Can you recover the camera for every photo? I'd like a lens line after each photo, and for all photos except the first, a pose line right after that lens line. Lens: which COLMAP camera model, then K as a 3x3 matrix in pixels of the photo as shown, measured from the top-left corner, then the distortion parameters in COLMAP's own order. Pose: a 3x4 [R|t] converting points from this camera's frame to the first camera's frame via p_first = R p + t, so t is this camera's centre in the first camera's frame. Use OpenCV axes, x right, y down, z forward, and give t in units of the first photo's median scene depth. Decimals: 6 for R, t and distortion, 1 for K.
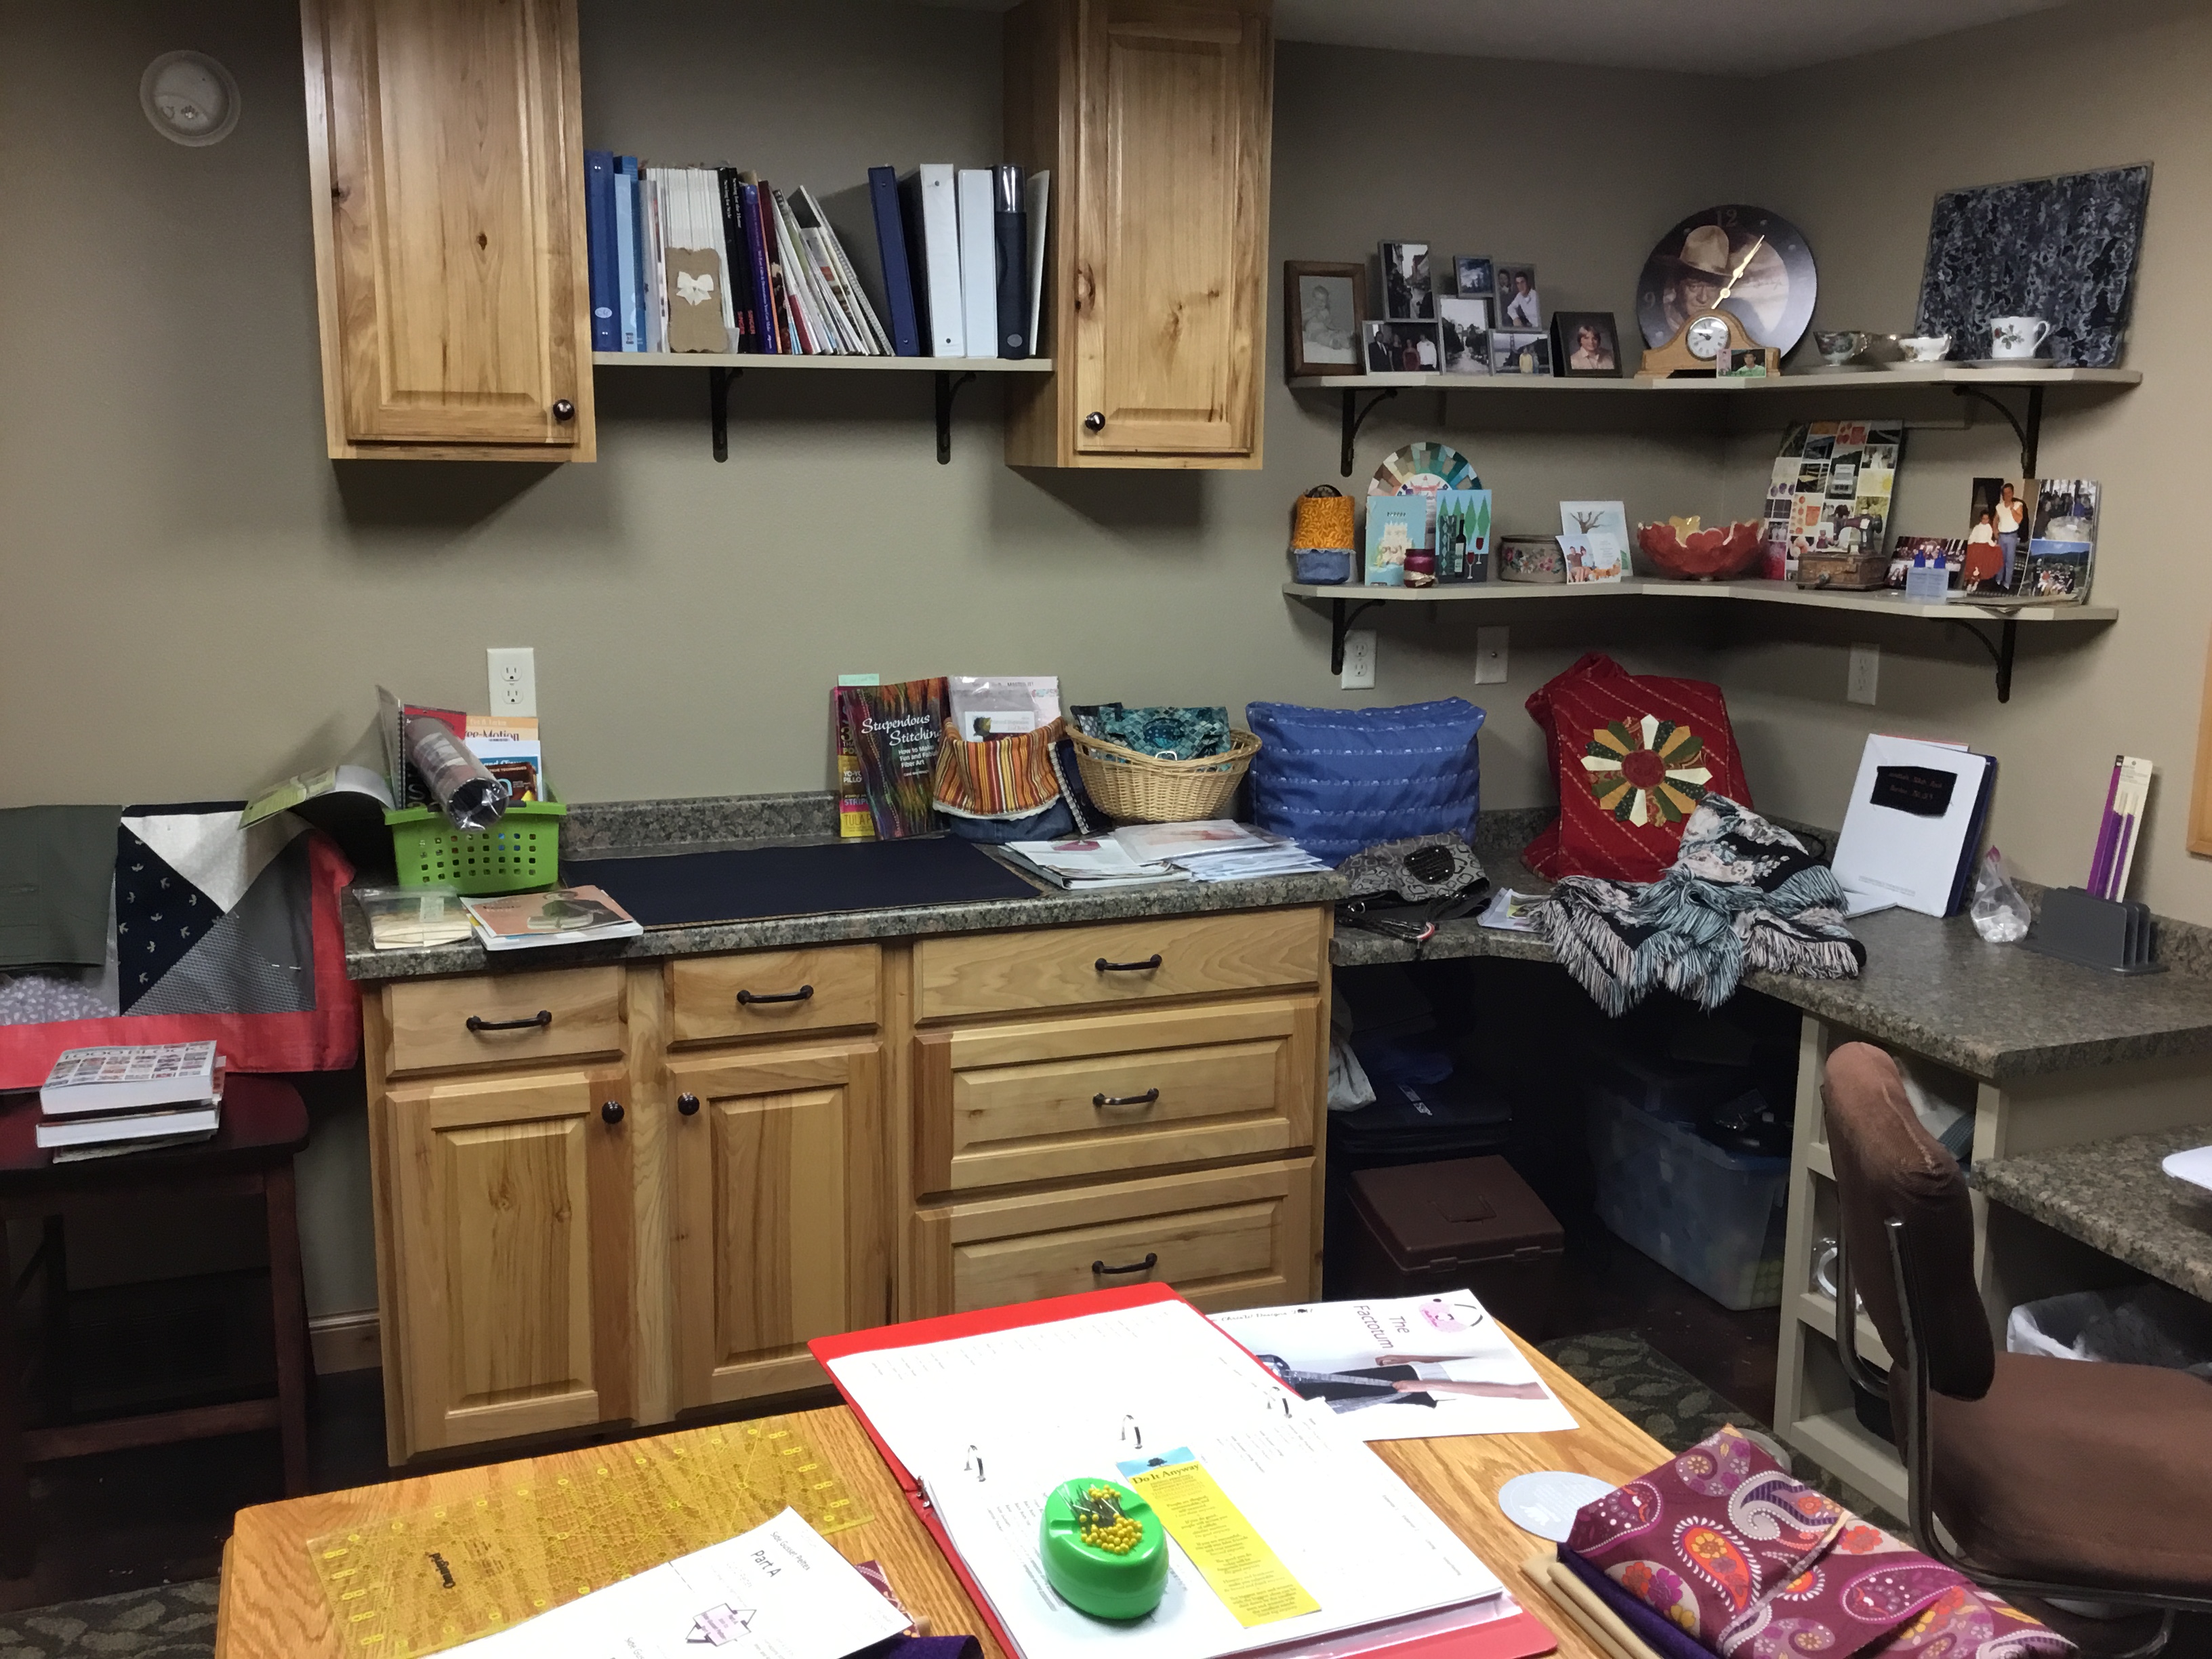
lens RADIAL K [[1967.3, 0, 1089.8], [0, 1967.3, 833.9], [0, 0, 1]] dist [0.020704, -0.064639]
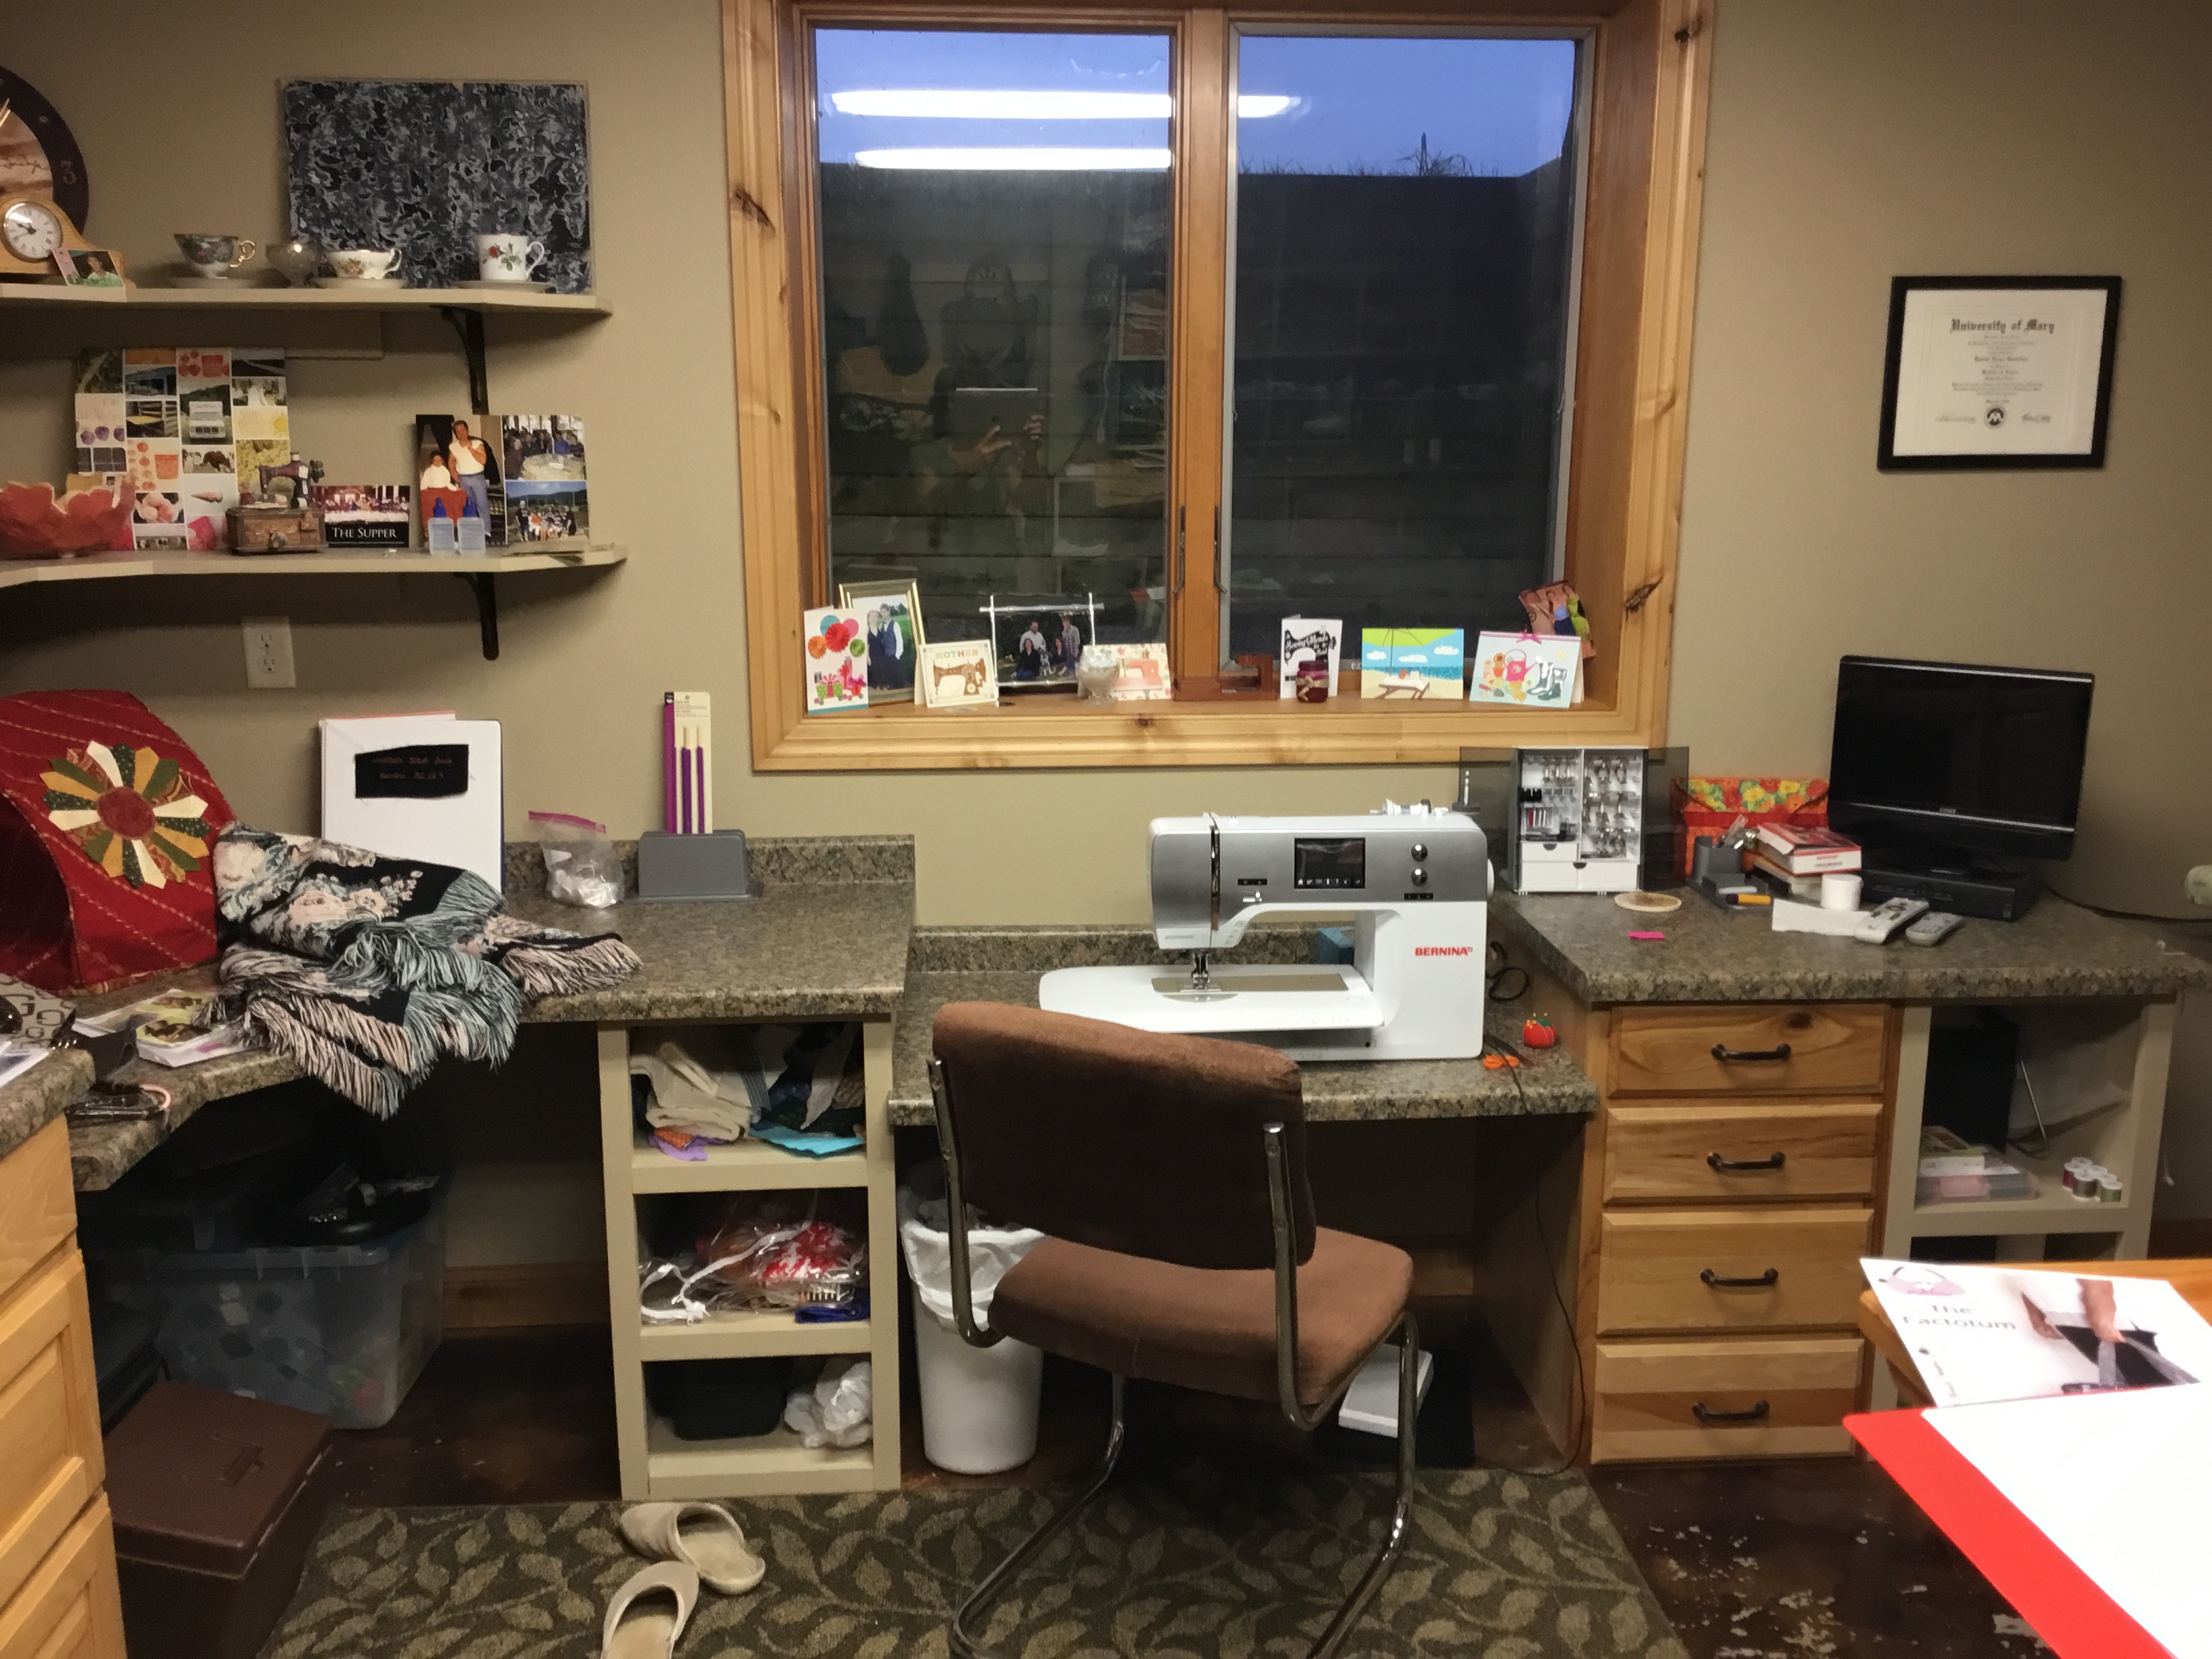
lens RADIAL K [[1967.3, 0, 1093.3], [0, 1967.3, 837.2], [0, 0, 1]] dist [0.020704, -0.064639]
pose [[0.288528, -0.207059, 0.934814, -0.339215], [0.183913, 0.970141, 0.158120, -0.081572], [-0.939642, 0.126302, 0.317994, 0.461802]]
